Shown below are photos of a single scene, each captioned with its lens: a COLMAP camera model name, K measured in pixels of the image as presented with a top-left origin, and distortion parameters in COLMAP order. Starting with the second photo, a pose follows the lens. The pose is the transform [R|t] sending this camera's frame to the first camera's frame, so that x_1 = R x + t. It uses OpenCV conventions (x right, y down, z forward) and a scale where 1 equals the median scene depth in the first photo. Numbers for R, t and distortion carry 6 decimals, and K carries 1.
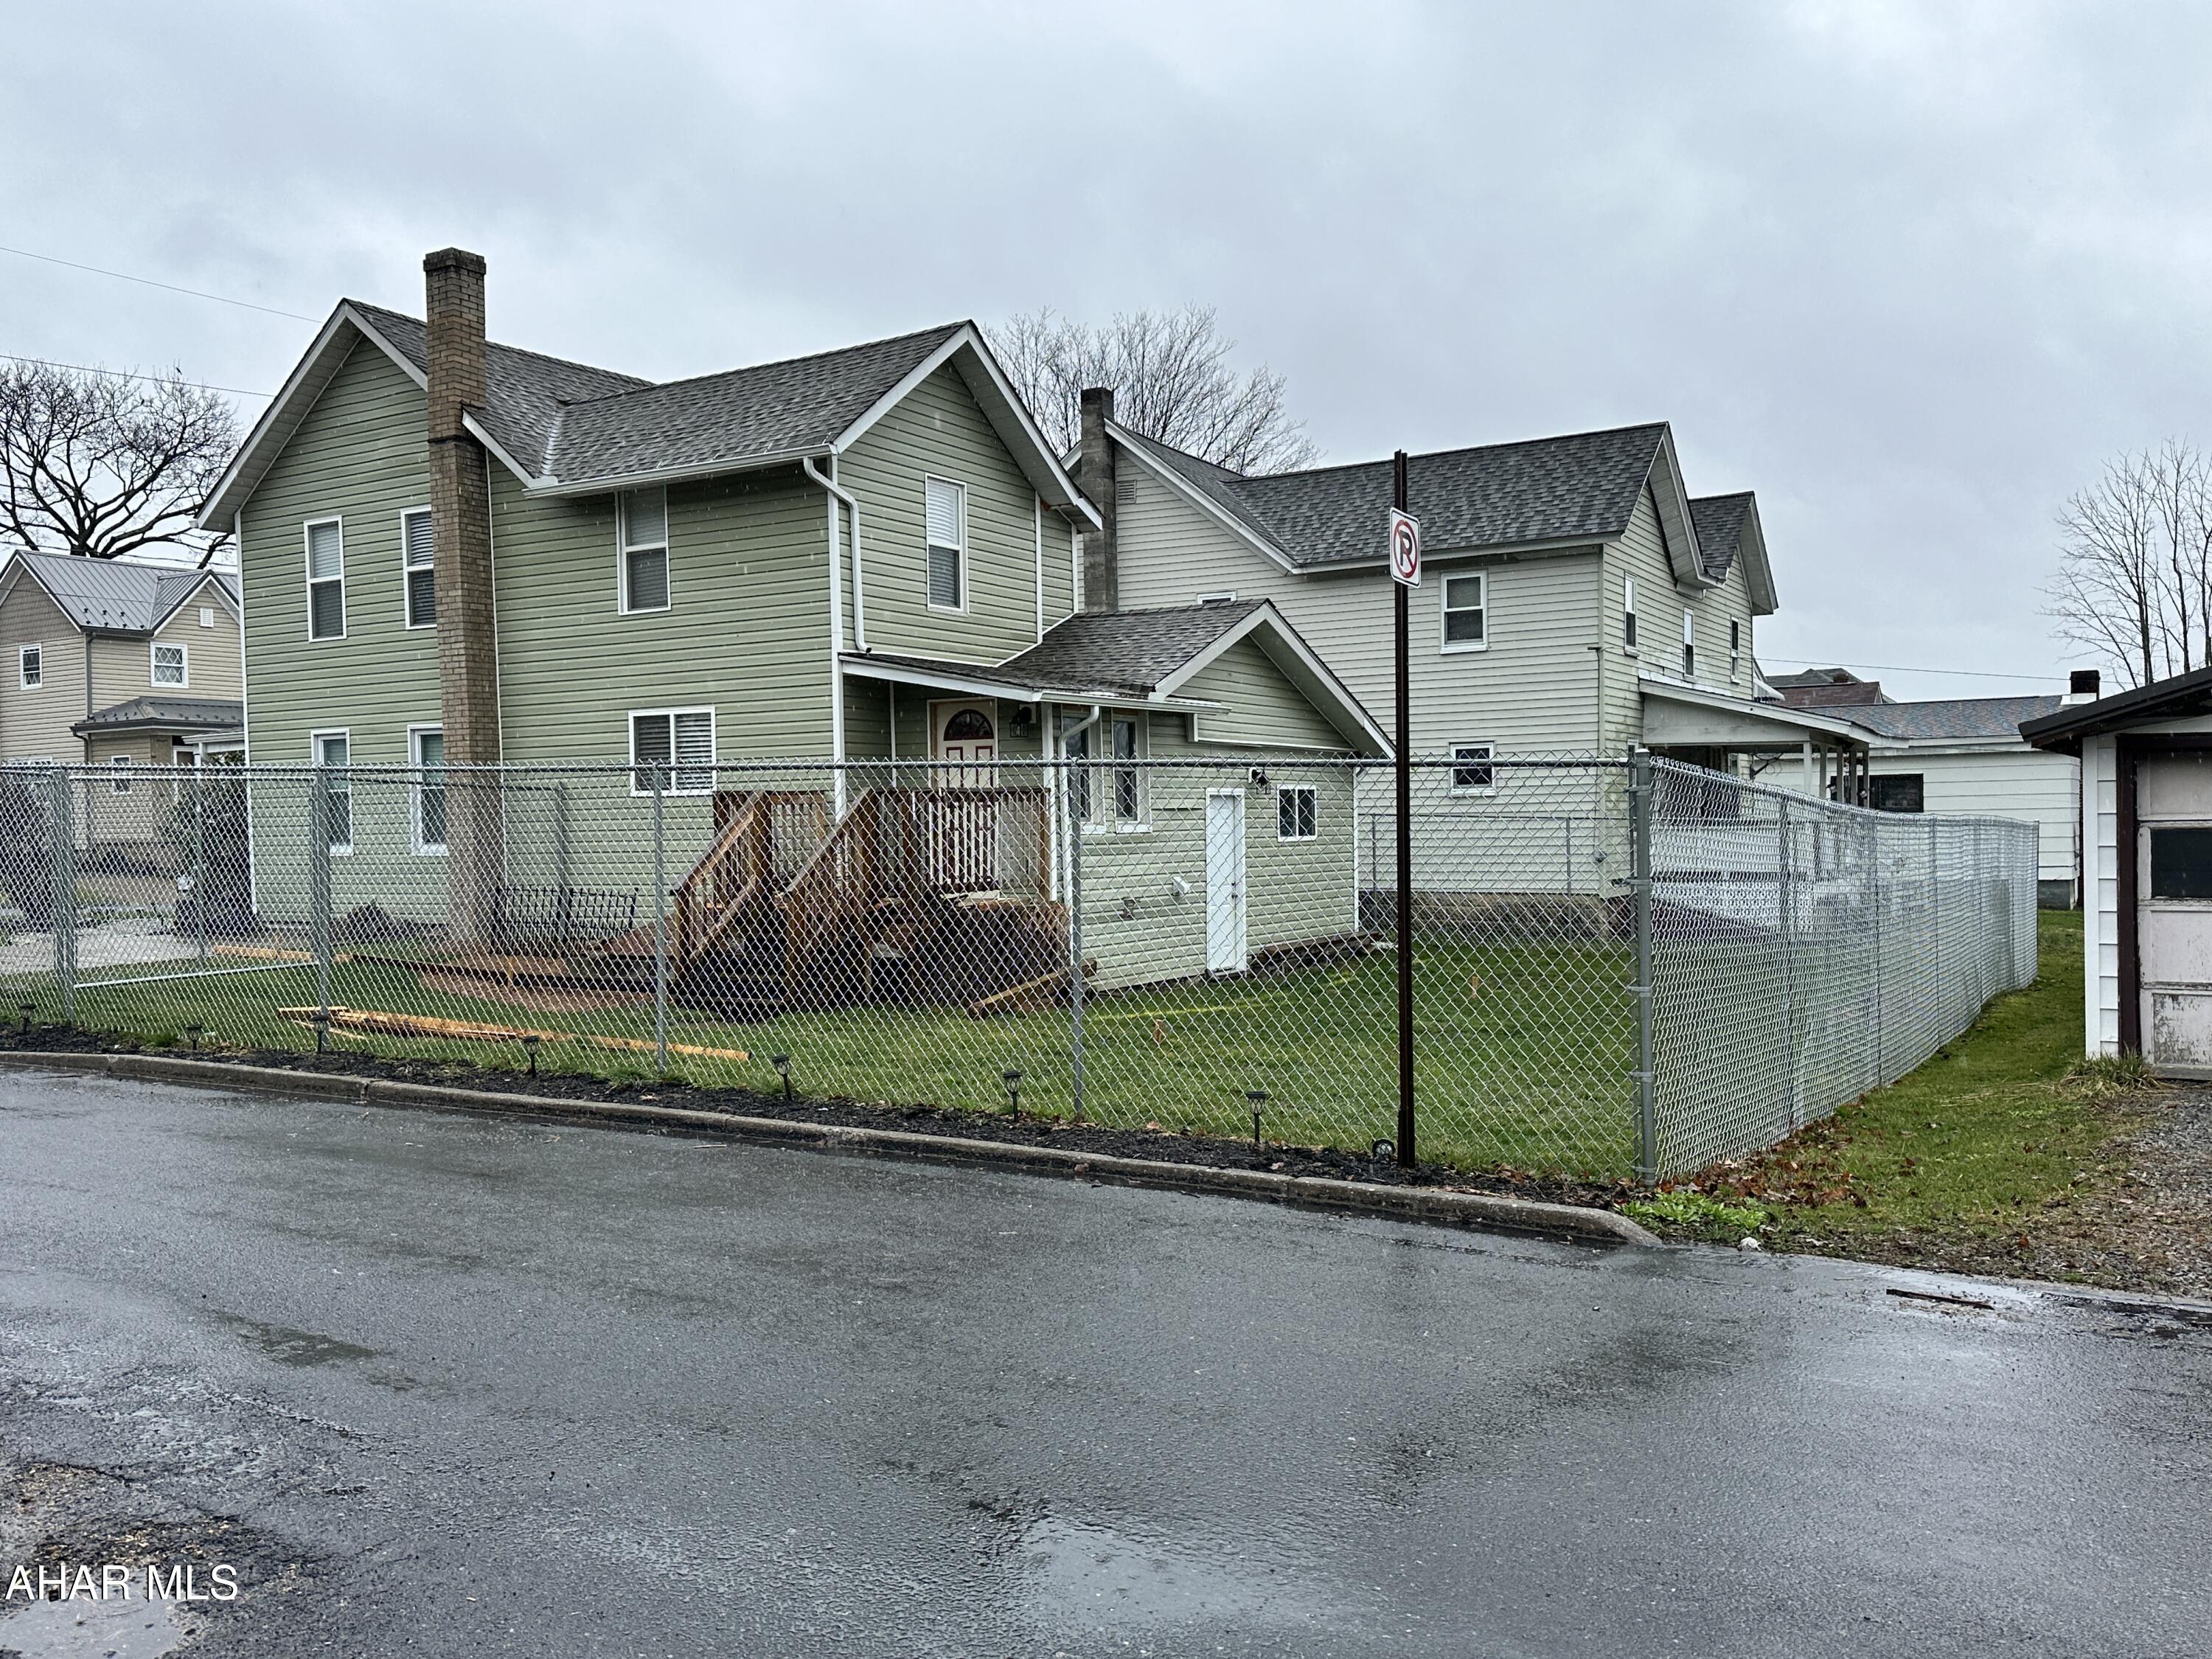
lens RADIAL K [[1786.9, 0, 1106.0], [0, 1786.9, 829.5], [0, 0, 1]] dist [-0.046135, -0.001640]
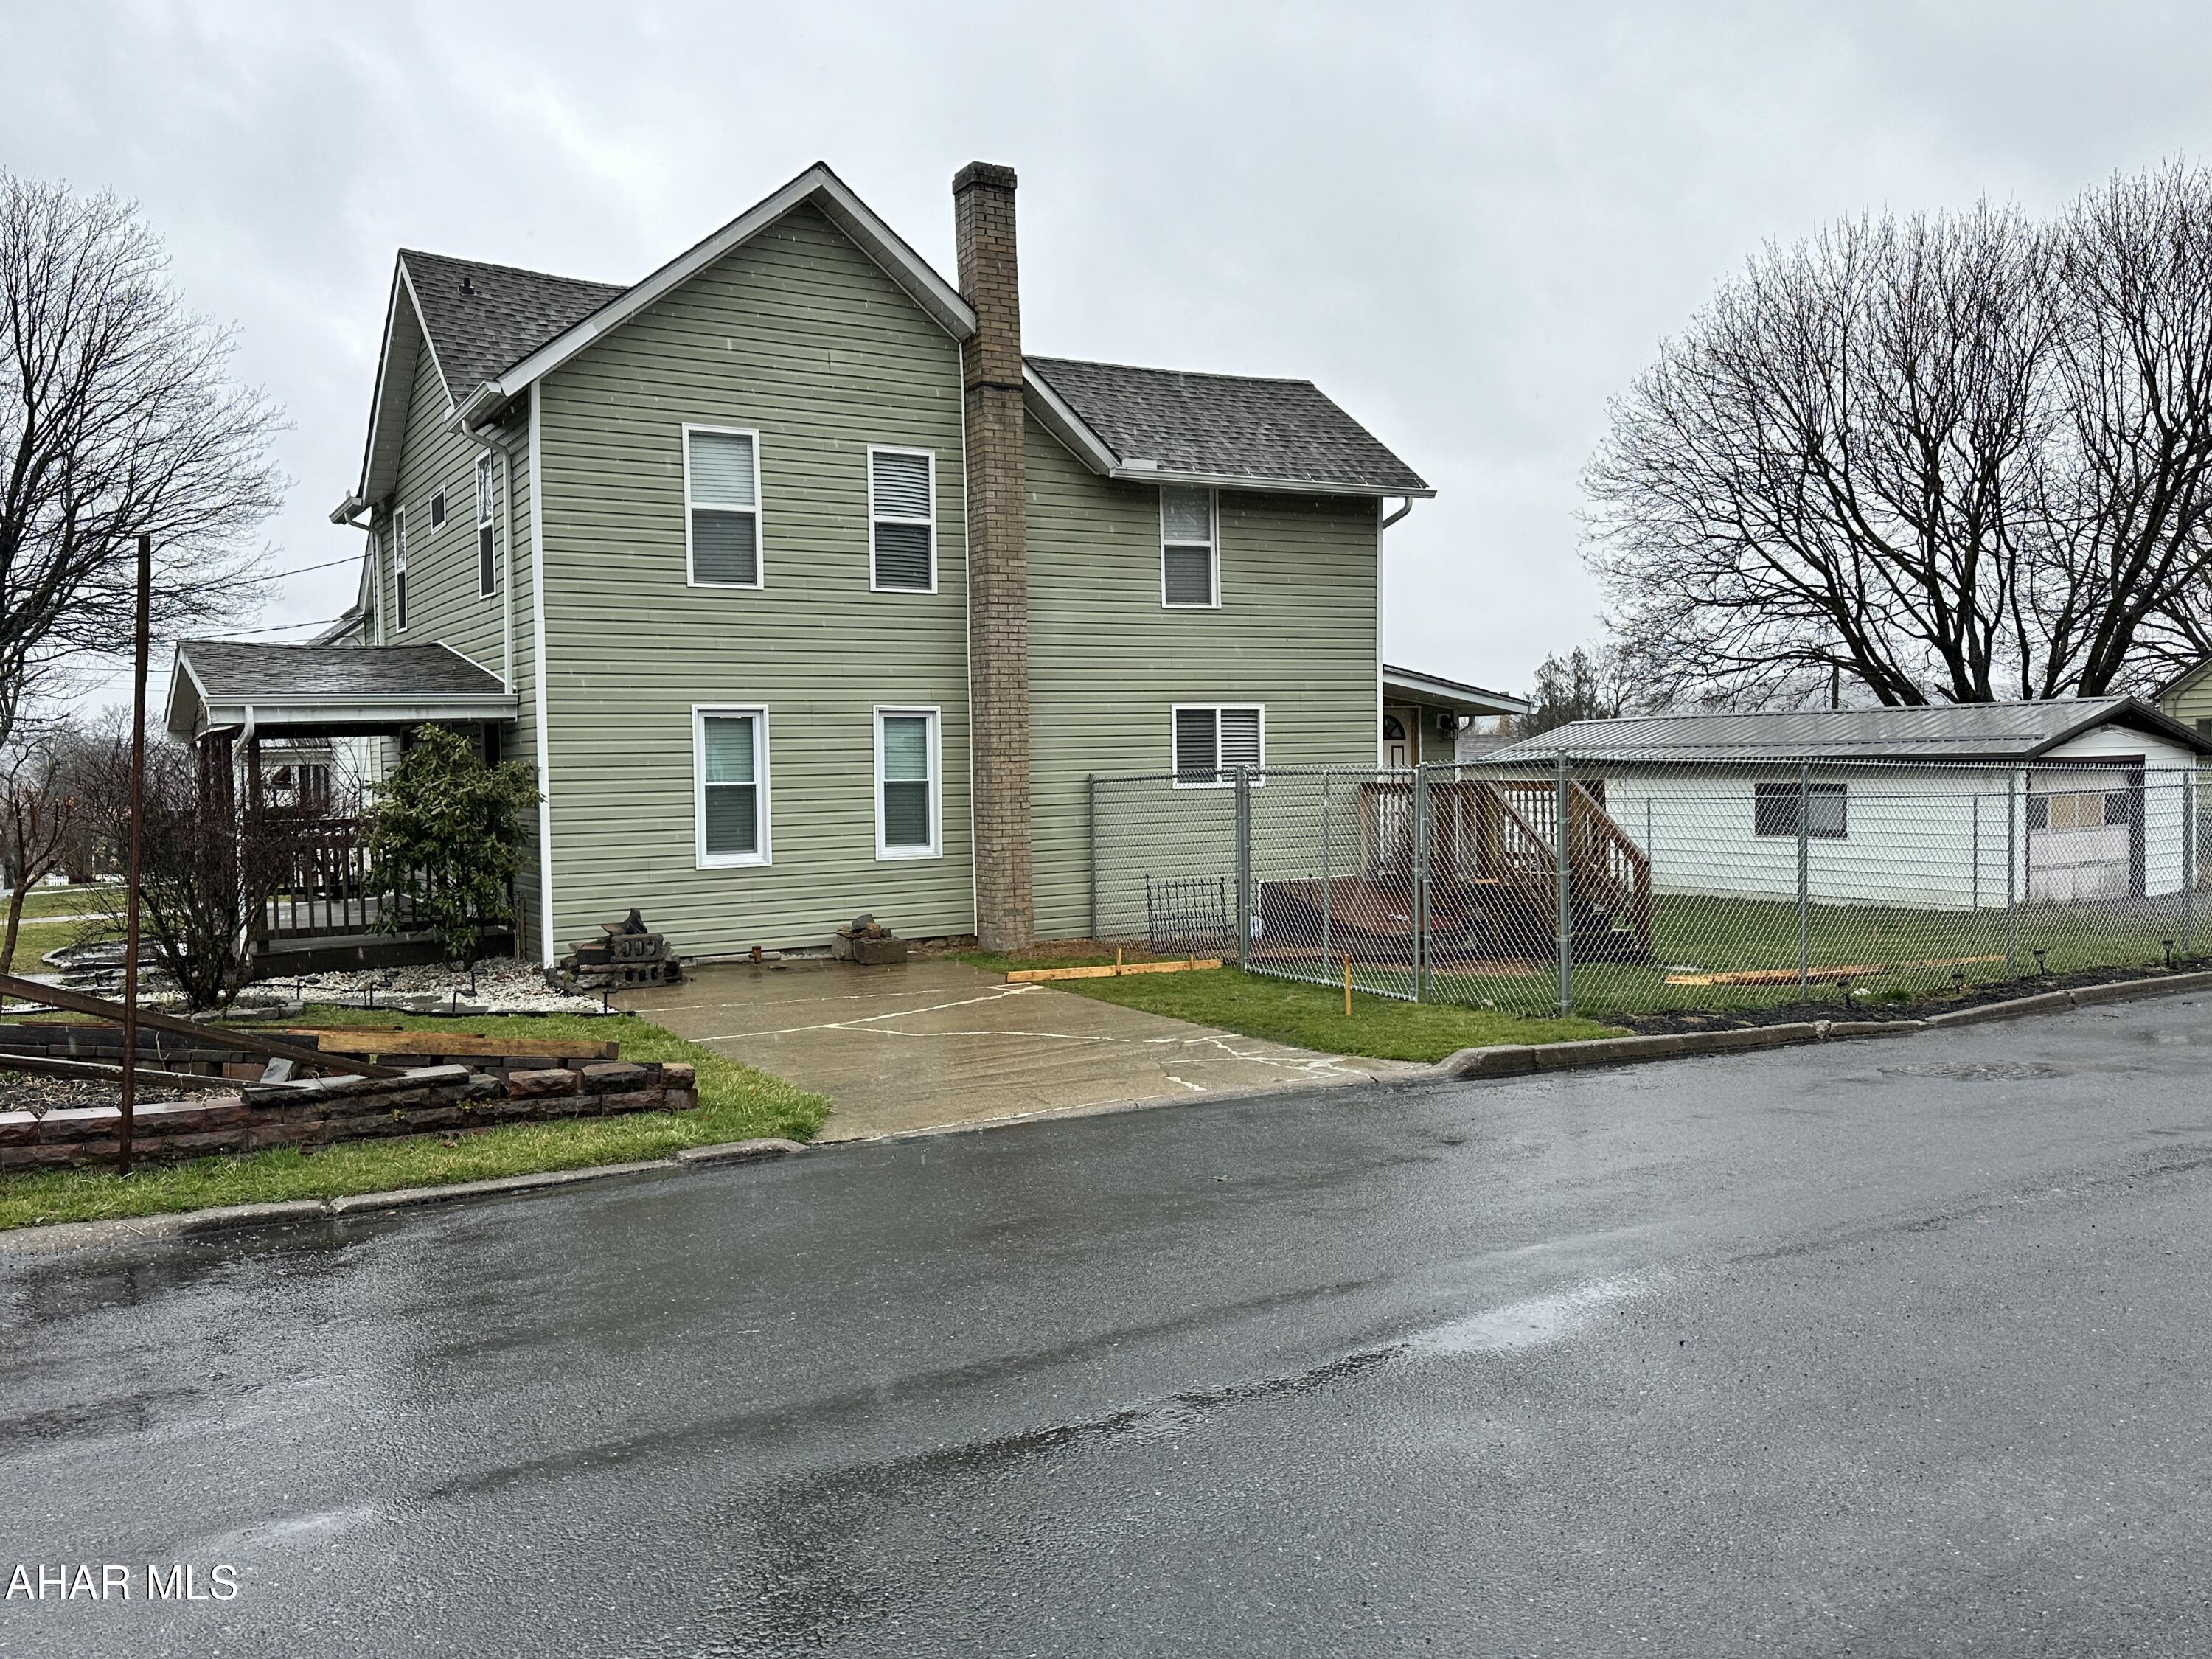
lens RADIAL K [[1780.1, 0, 1106.0], [0, 1780.1, 829.5], [0, 0, 1]] dist [0.090714, -0.121820]
pose [[0.490844, -0.026906, 0.870832, -1.164290], [0.018285, 0.999621, 0.020579, -0.016241], [-0.871056, 0.005823, 0.491149, 0.529564]]
